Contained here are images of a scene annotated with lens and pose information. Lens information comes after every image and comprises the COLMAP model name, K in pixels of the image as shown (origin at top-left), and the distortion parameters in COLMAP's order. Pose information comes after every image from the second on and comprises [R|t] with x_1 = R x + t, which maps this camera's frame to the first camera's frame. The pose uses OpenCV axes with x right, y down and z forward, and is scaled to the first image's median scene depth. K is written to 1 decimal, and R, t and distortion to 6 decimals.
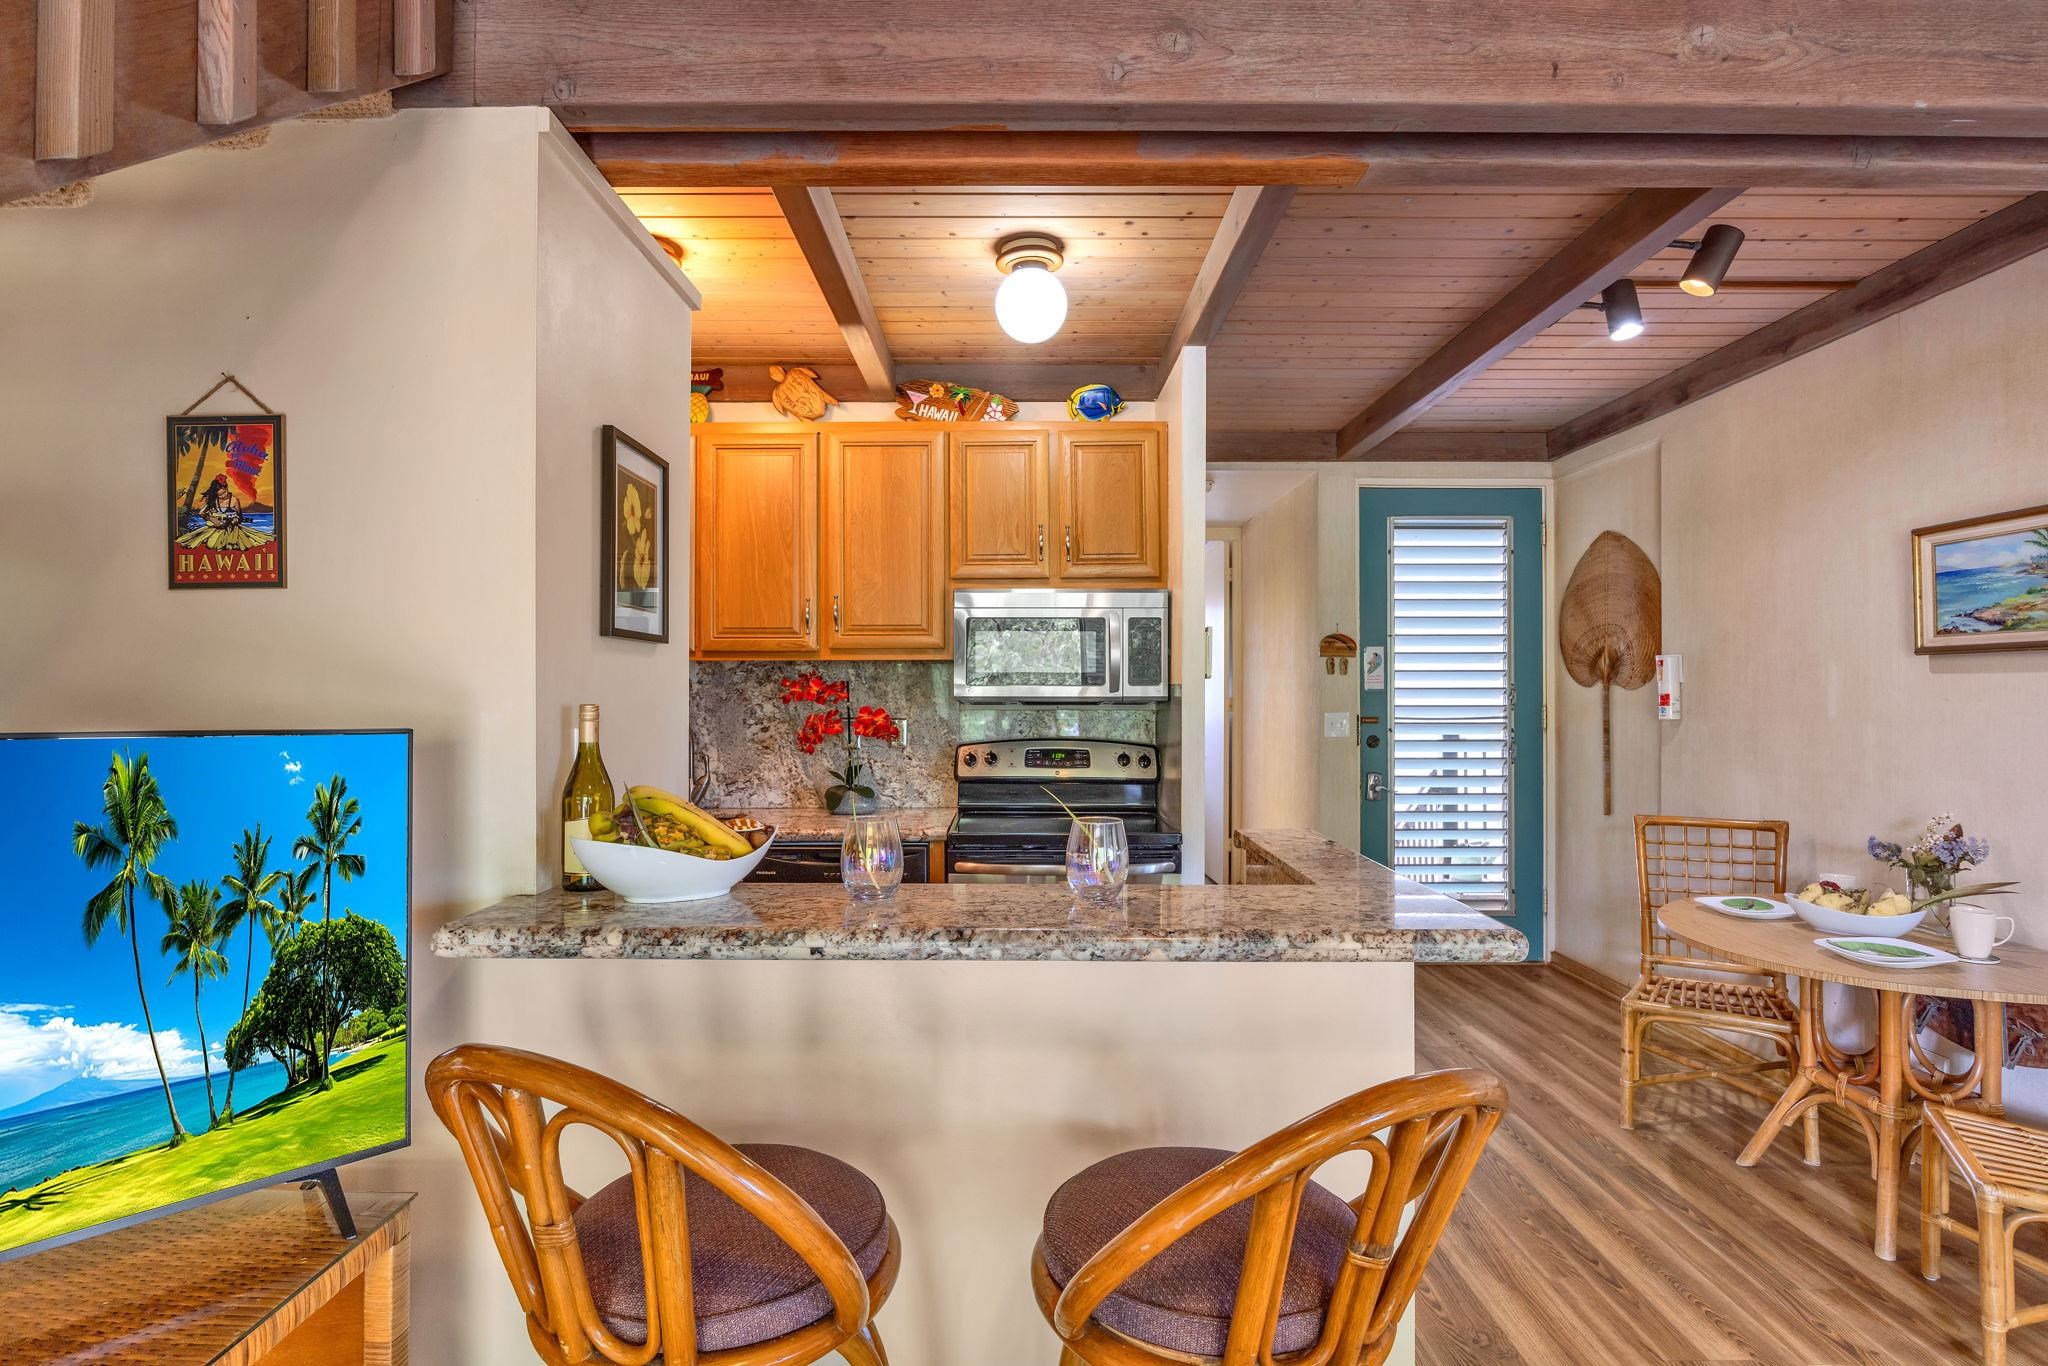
lens RADIAL K [[991.8, 0, 1031.0], [0, 991.8, 686.6], [0, 0, 1]] dist [-0.010197, -0.000418]
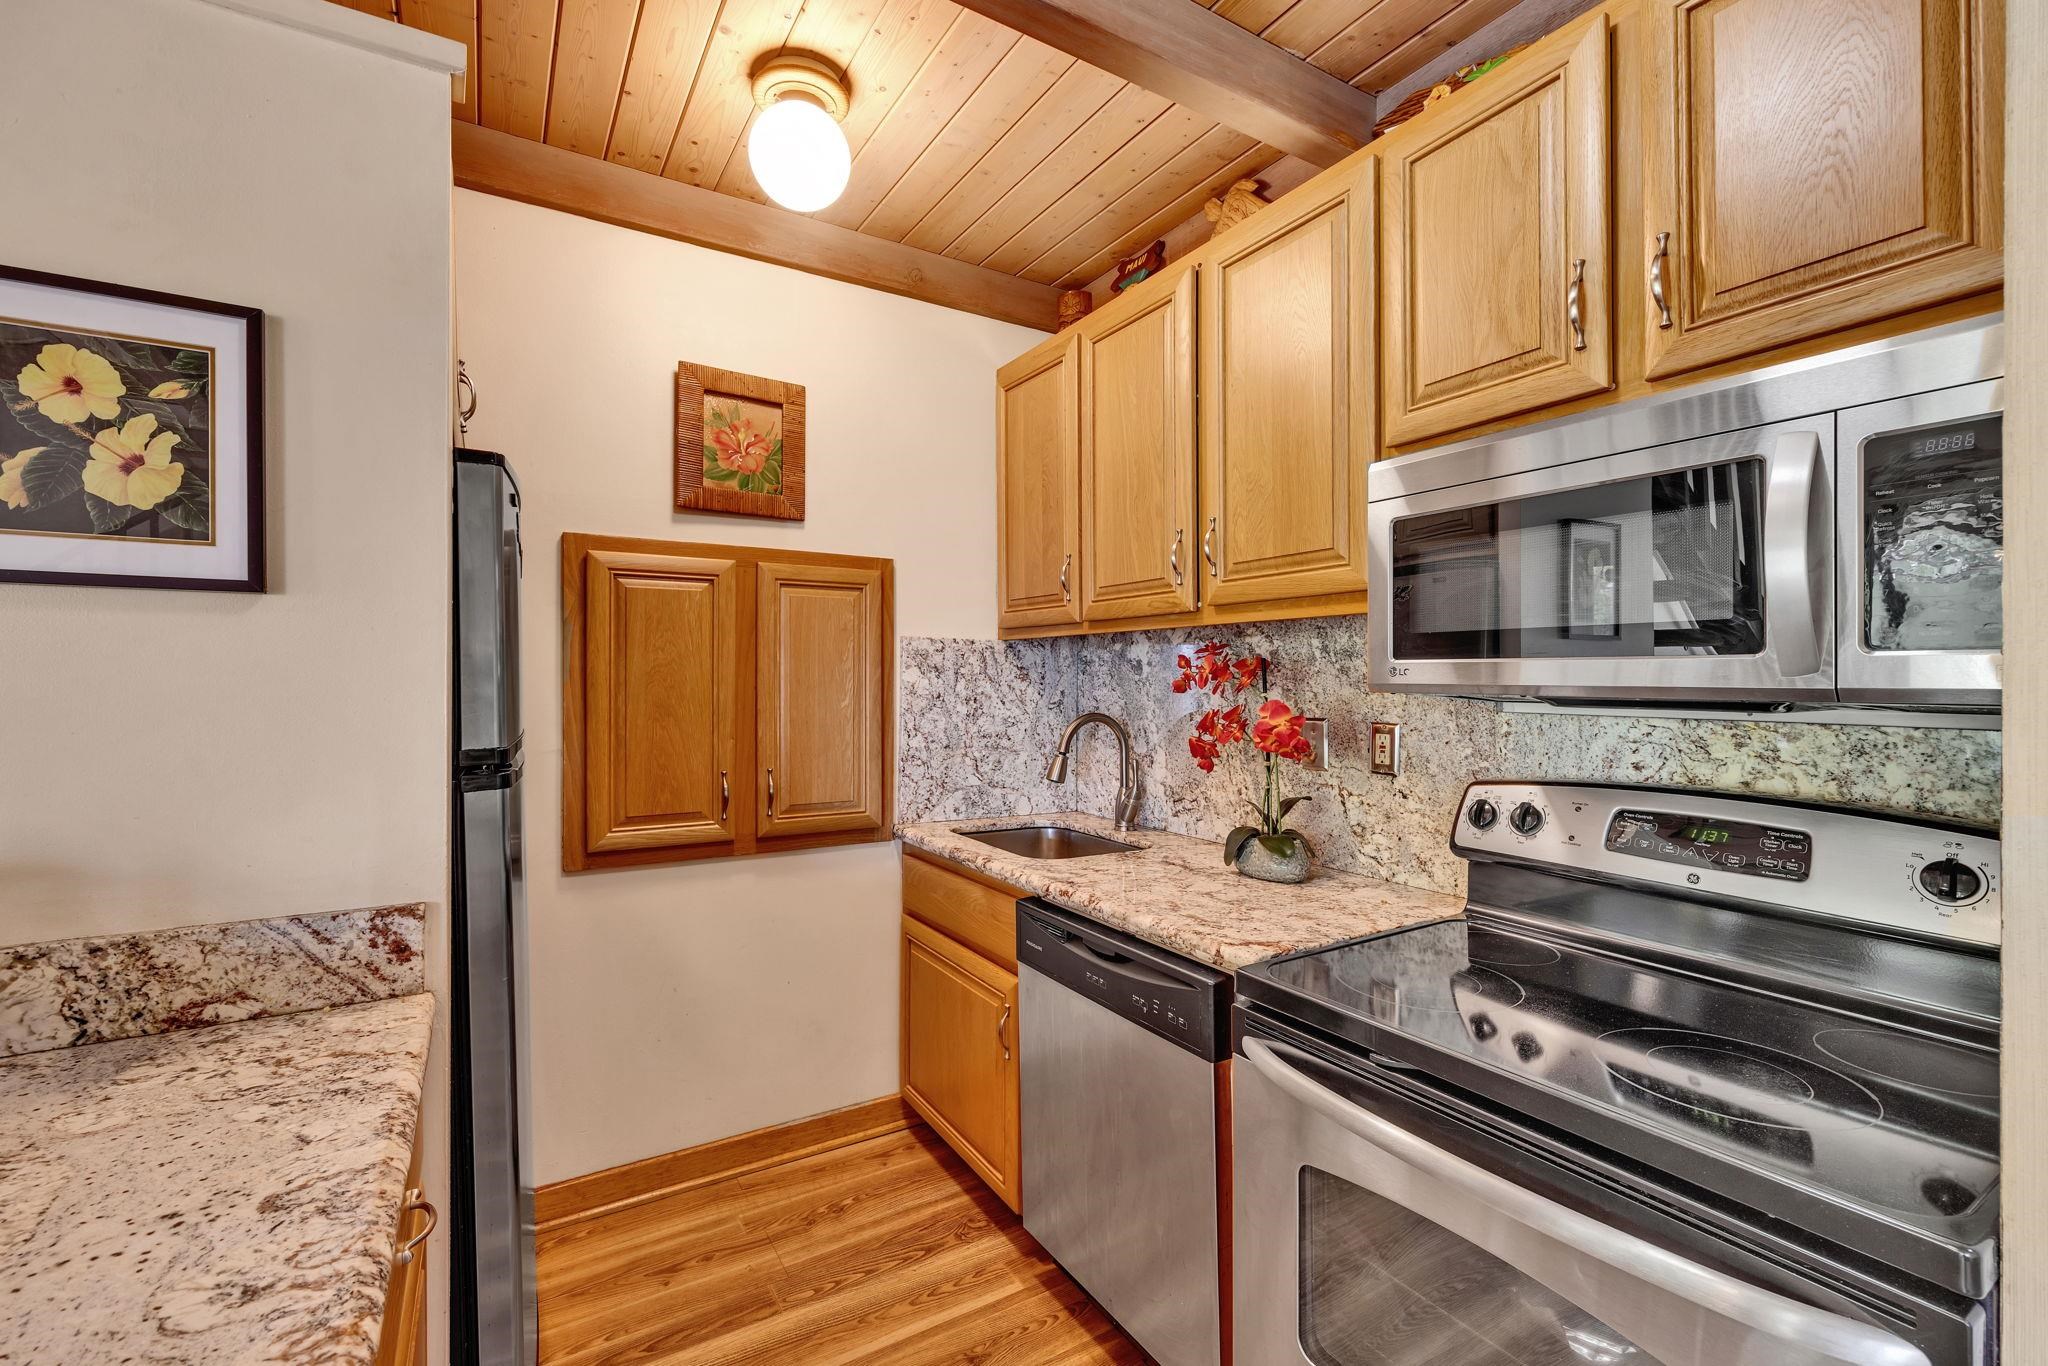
lens RADIAL K [[869.0, 0, 971.6], [0, 869.0, 681.9], [0, 0, 1]] dist [0.004132, 0.000256]
pose [[0.476907, 0.006161, -0.878932, 0.228856], [0.002450, 0.999962, 0.008339, 0.004693], [0.878950, -0.006130, 0.476874, 0.669165]]
